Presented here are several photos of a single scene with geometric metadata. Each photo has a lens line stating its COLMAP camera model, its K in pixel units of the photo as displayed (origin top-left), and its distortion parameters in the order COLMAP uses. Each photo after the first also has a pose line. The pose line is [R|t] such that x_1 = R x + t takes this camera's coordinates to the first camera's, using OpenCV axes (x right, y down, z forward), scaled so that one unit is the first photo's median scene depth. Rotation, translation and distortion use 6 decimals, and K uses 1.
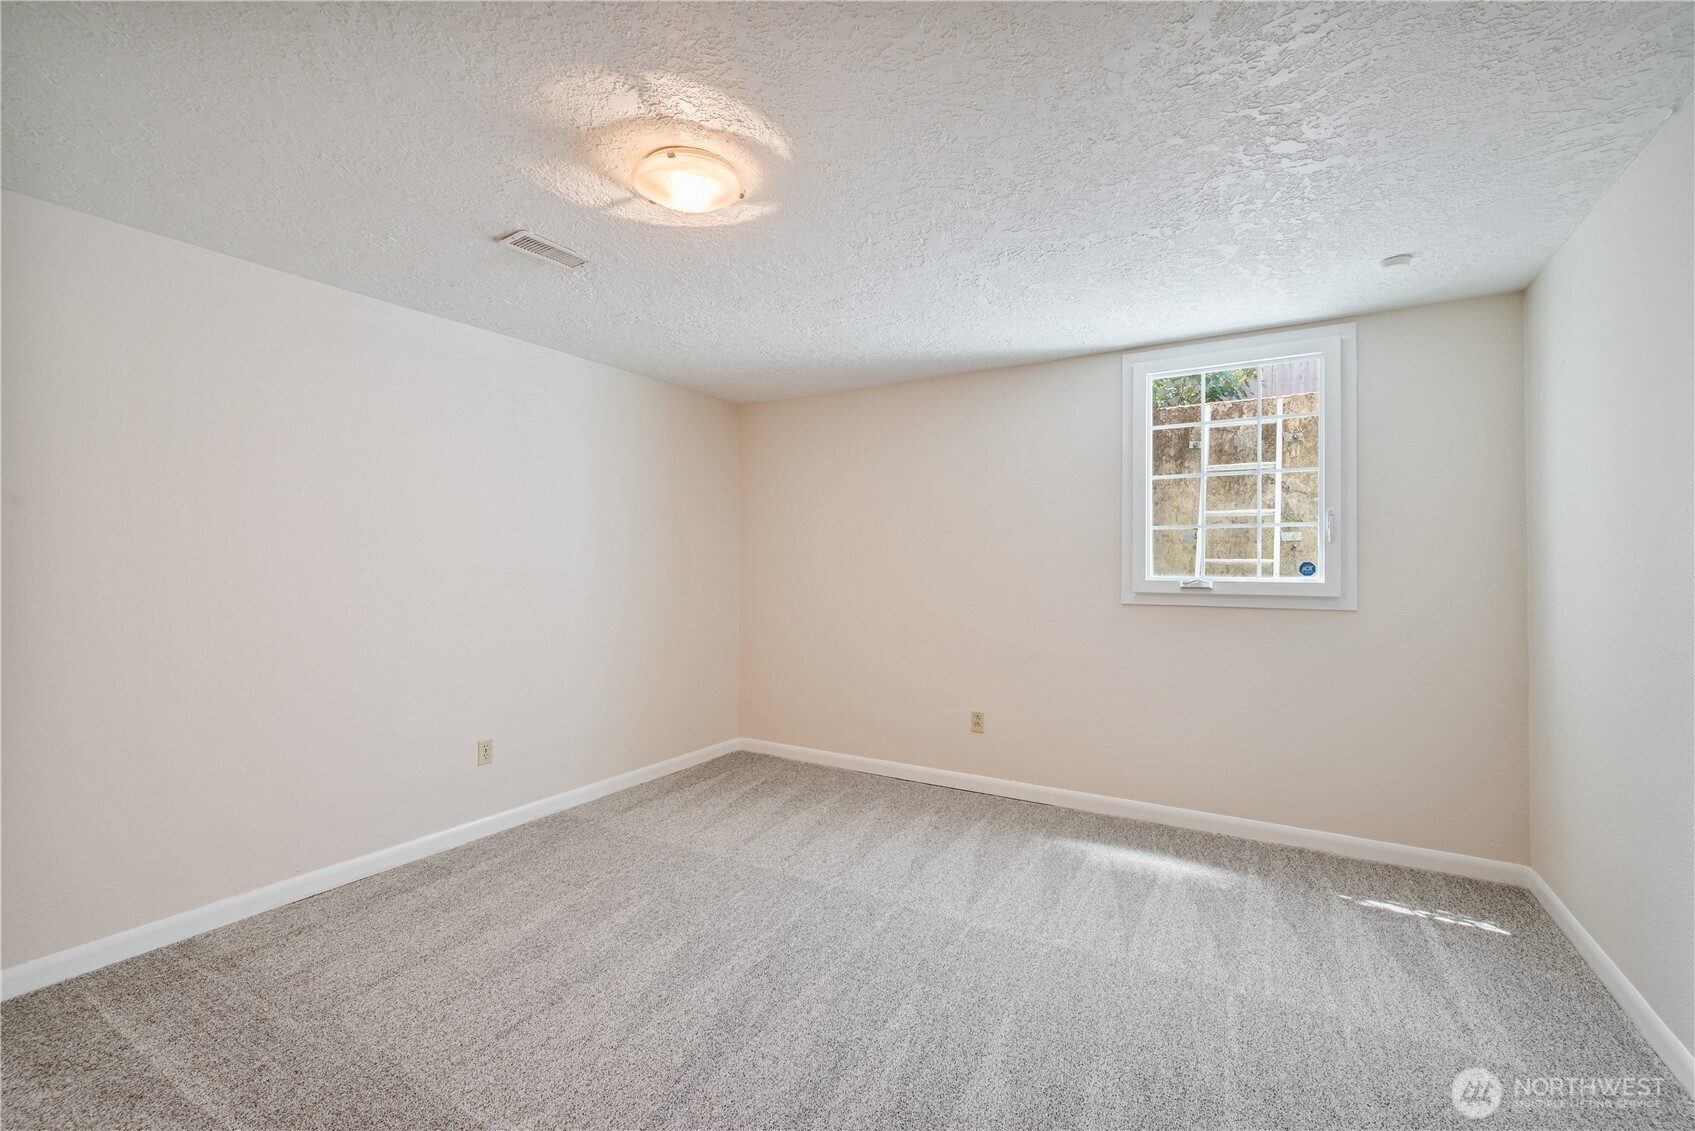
lens RADIAL K [[698.8, 0, 847.5], [0, 698.8, 565.5], [0, 0, 1]] dist [-0.000852, -0.000029]
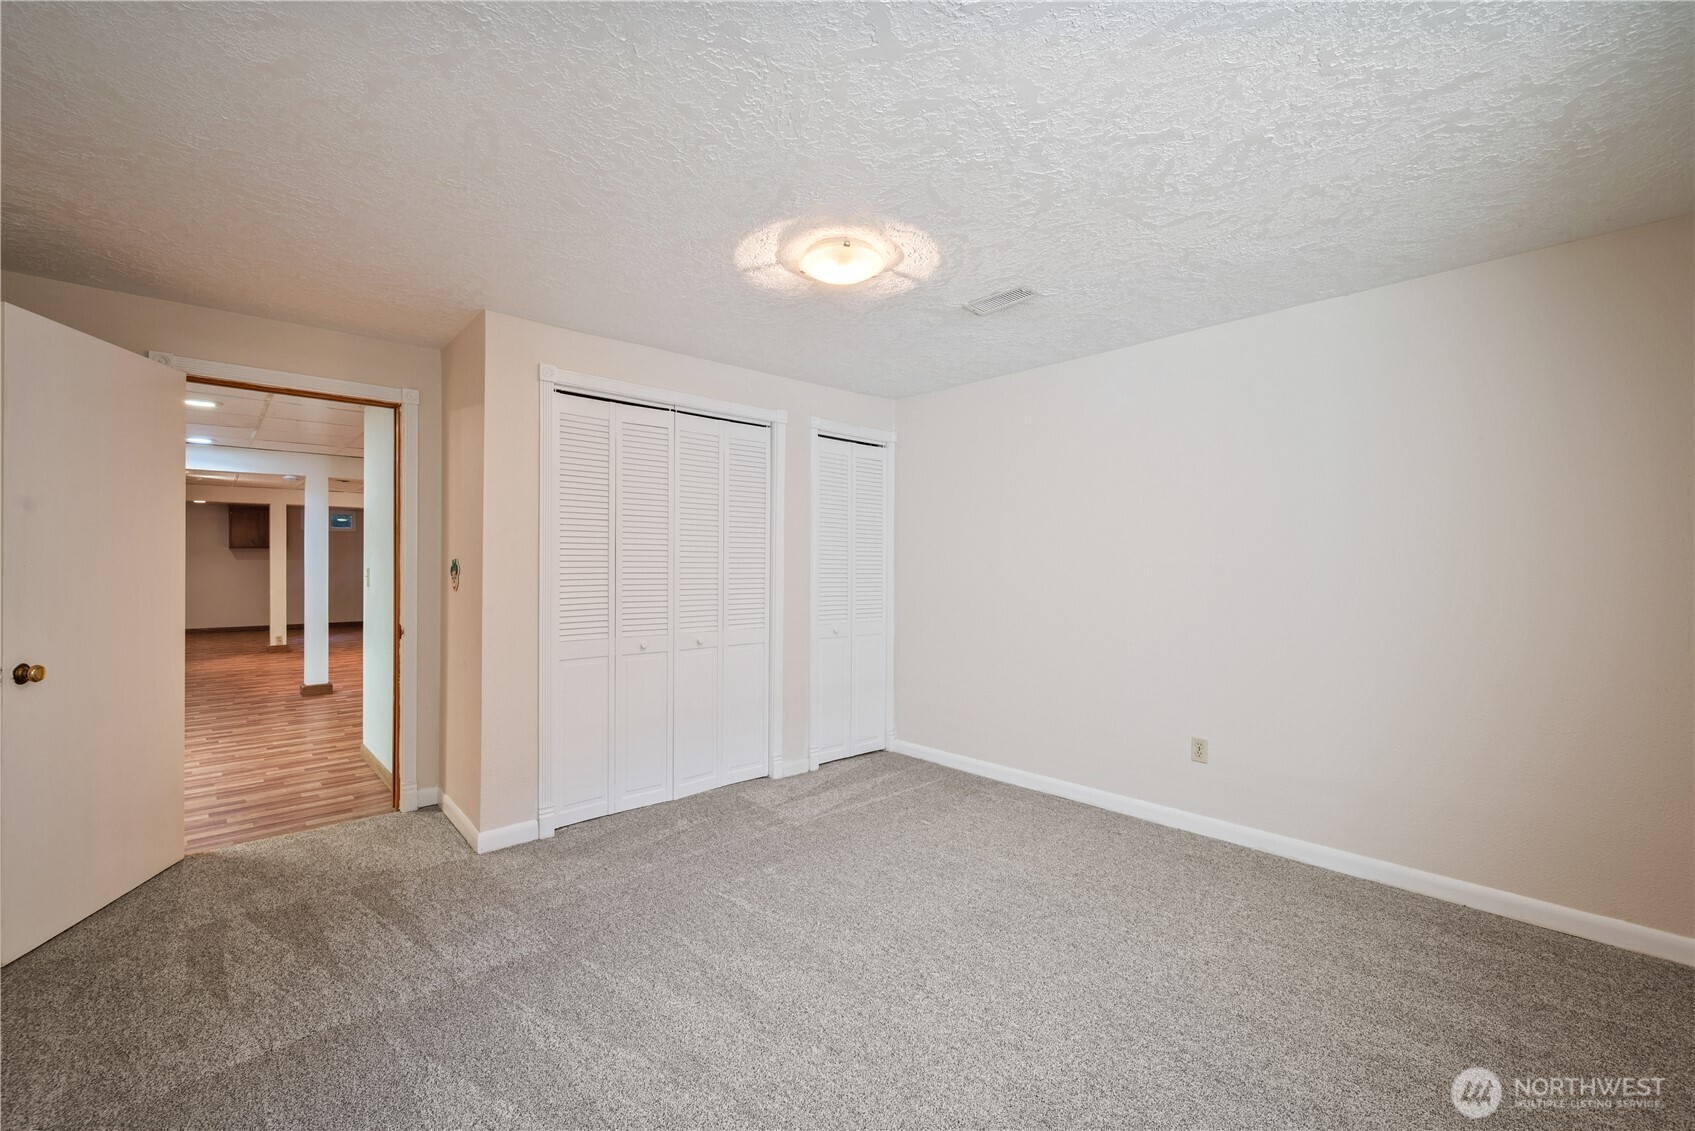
lens RADIAL K [[698.8, 0, 847.5], [0, 698.8, 565.5], [0, 0, 1]] dist [-0.000852, -0.000029]
pose [[-0.259155, 0.002846, -0.965832, 0.768890], [-0.000574, 0.999995, 0.003101, 0.000273], [0.965836, 0.001358, -0.259152, 1.028266]]
